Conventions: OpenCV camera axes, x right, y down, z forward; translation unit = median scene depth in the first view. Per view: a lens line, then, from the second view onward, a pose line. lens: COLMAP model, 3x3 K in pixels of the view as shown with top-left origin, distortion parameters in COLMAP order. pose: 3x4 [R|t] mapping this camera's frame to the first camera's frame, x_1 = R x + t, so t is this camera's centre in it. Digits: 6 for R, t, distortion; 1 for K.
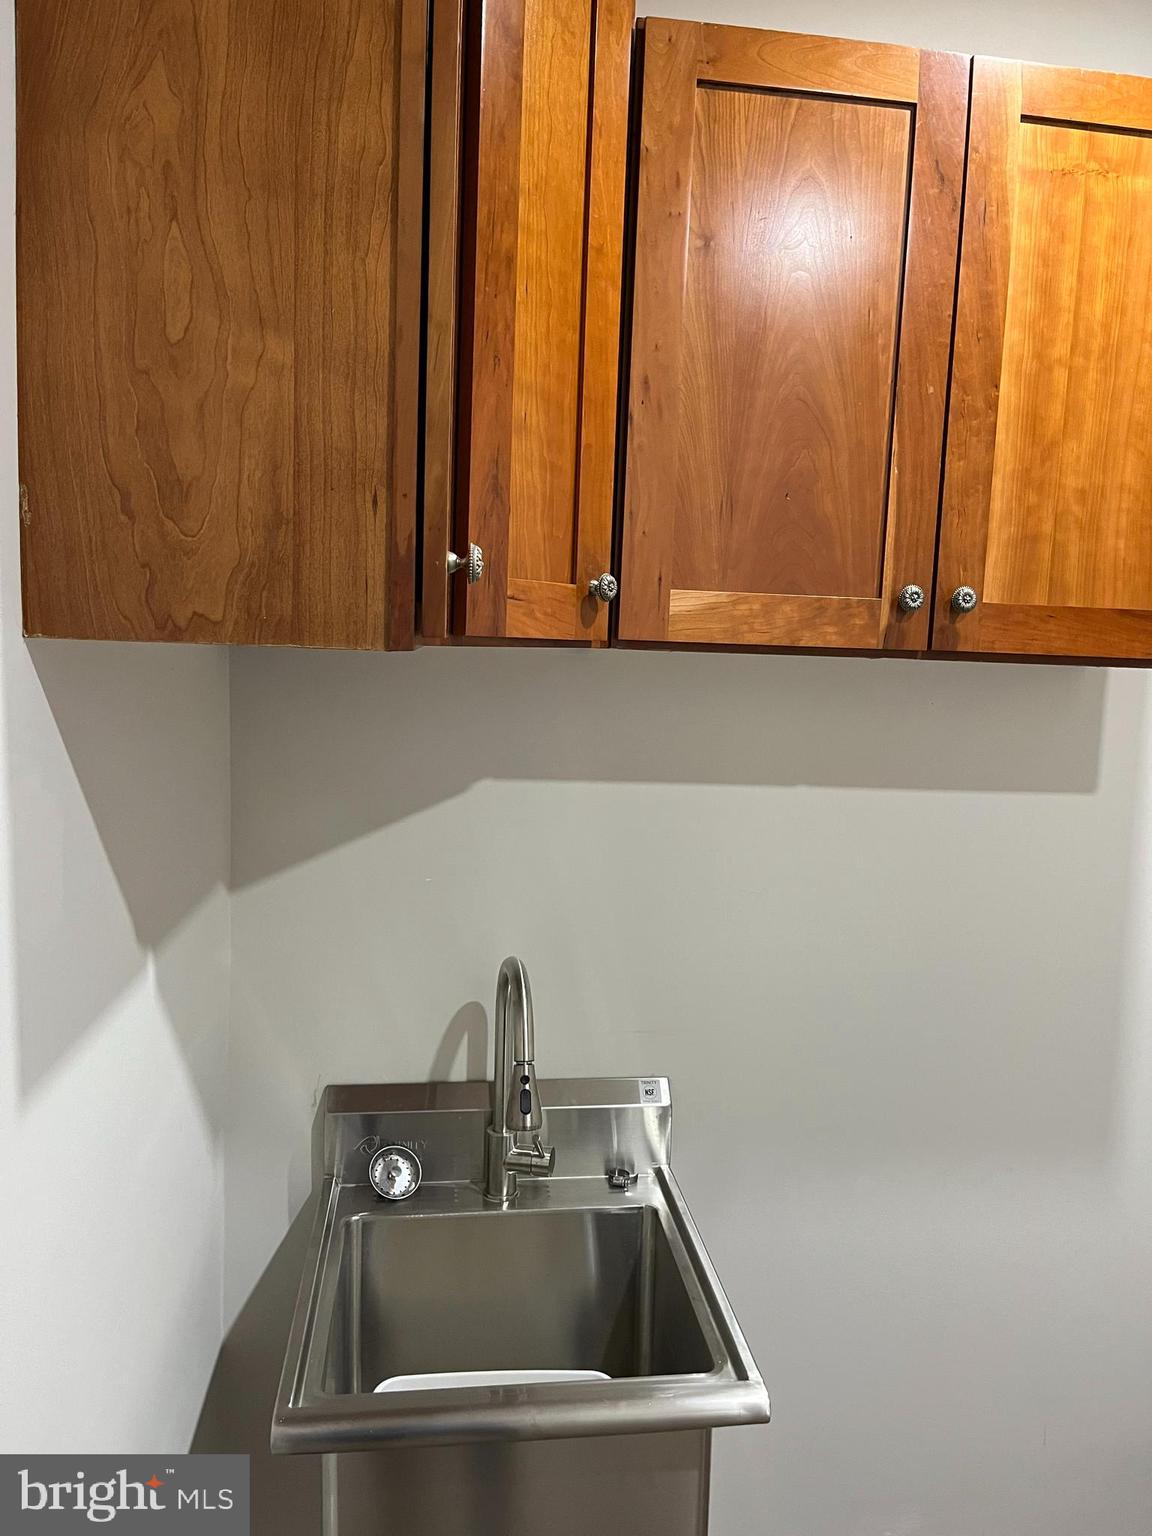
lens RADIAL K [[1156.2, 0, 581.7], [0, 1156.2, 768.5], [0, 0, 1]] dist [0.066003, -0.110161]
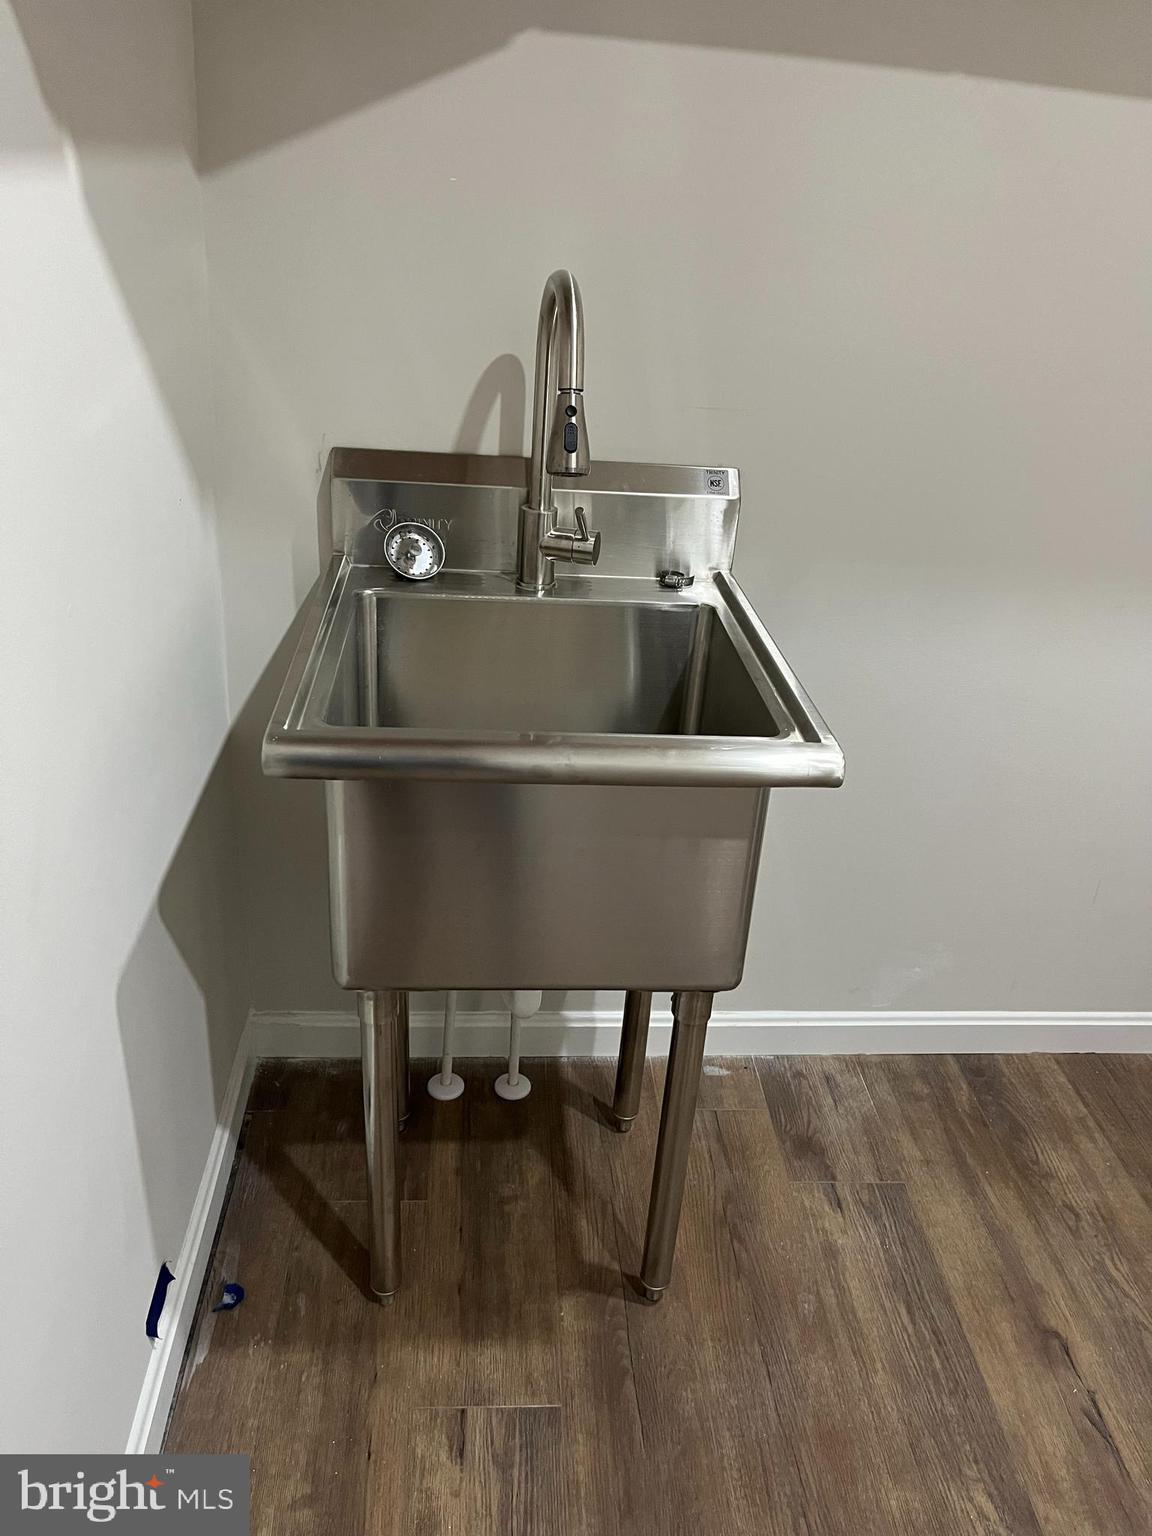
lens RADIAL K [[1156.2, 0, 581.7], [0, 1156.2, 768.5], [0, 0, 1]] dist [0.066003, -0.110161]
pose [[0.998223, 0.055960, -0.020473, -0.009856], [-0.045160, 0.934631, 0.352741, 0.188030], [0.038874, -0.351190, 0.935497, 0.143940]]
